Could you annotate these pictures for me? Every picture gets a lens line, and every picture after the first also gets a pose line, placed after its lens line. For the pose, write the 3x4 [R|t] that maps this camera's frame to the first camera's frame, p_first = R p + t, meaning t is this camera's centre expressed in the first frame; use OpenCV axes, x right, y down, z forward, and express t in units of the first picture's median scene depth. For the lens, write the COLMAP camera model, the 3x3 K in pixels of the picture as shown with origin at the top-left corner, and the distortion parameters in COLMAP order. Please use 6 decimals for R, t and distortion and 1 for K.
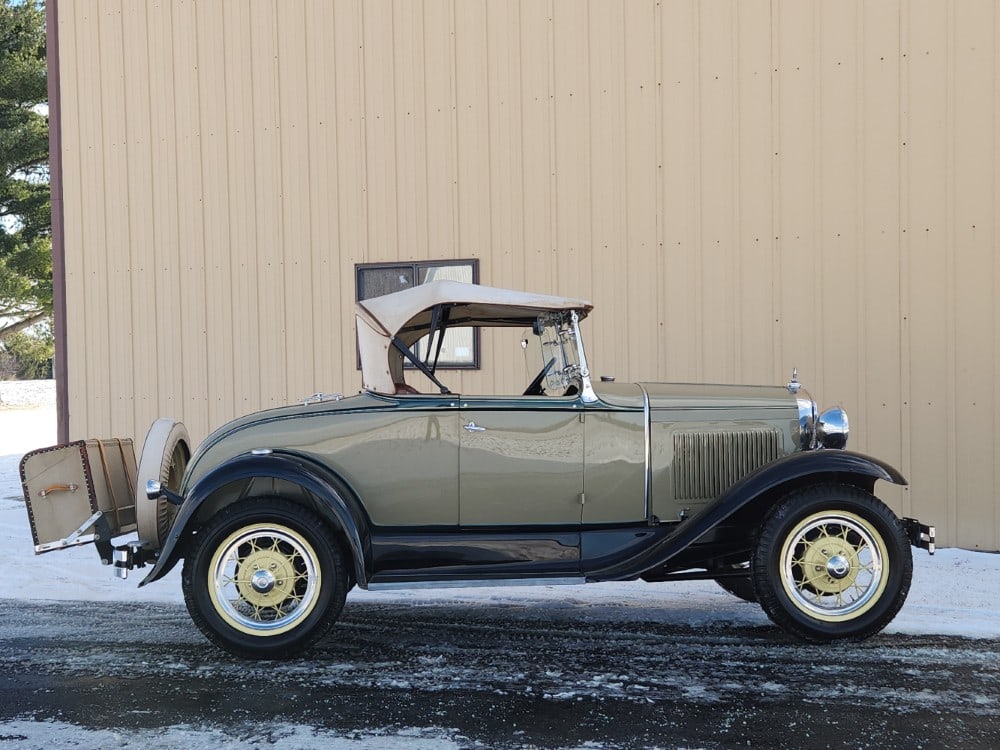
lens RADIAL K [[1567.6, 0, 623.9], [0, 1567.6, 347.0], [0, 0, 1]] dist [0.070549, 0.025536]
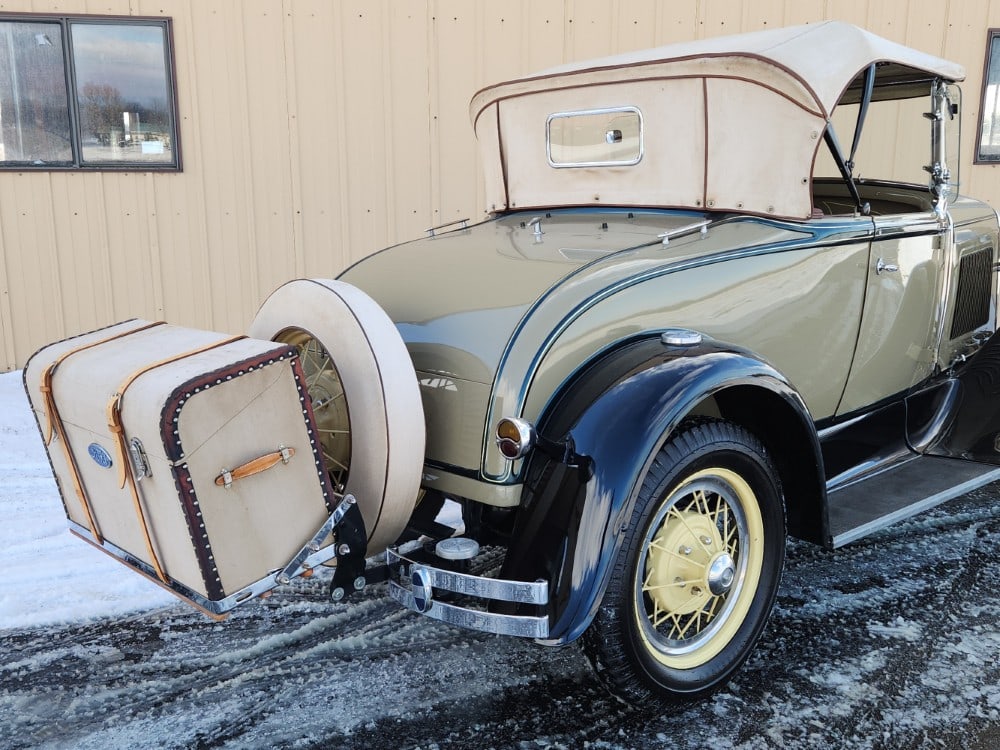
lens RADIAL K [[1107.5, 0, 501.4], [0, 1107.5, 357.8], [0, 0, 1]] dist [0.066332, -0.001145]
pose [[0.758836, -0.110042, 0.641918, -0.513693], [-0.008275, 0.983914, 0.178451, 0.008337], [-0.651229, -0.140727, 0.745719, 0.762757]]
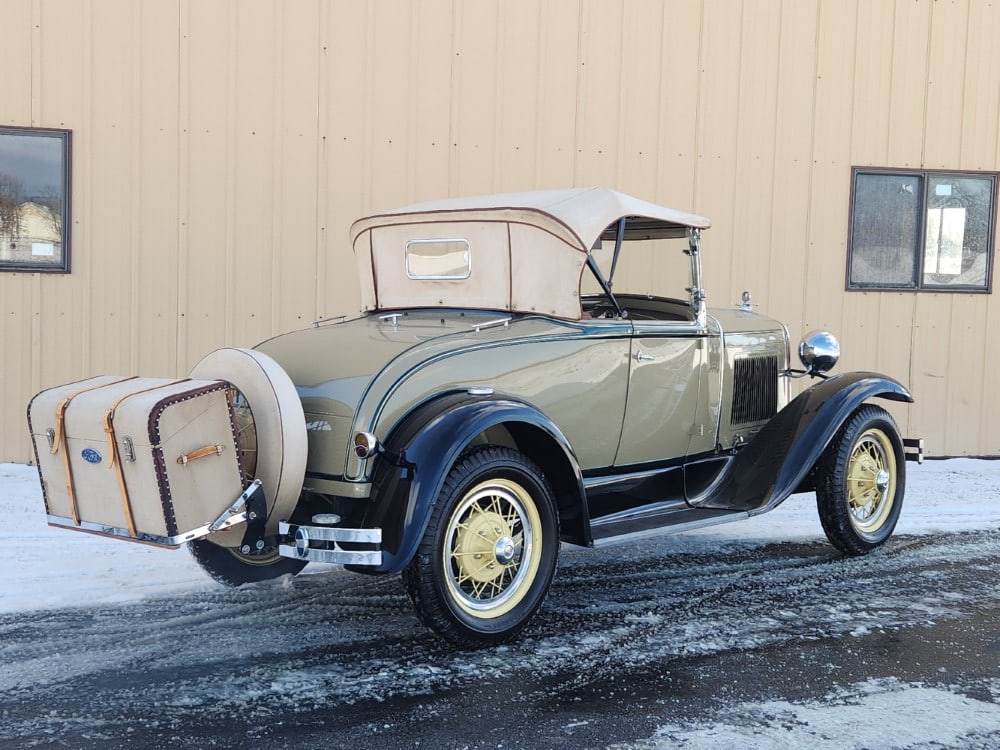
lens RADIAL K [[1567.6, 0, 623.9], [0, 1567.6, 347.0], [0, 0, 1]] dist [0.070549, 0.025536]
pose [[0.667576, -0.009769, 0.744477, -0.773131], [-0.039288, 0.998059, 0.048326, 0.003382], [-0.743504, -0.061511, 0.665897, 0.419613]]
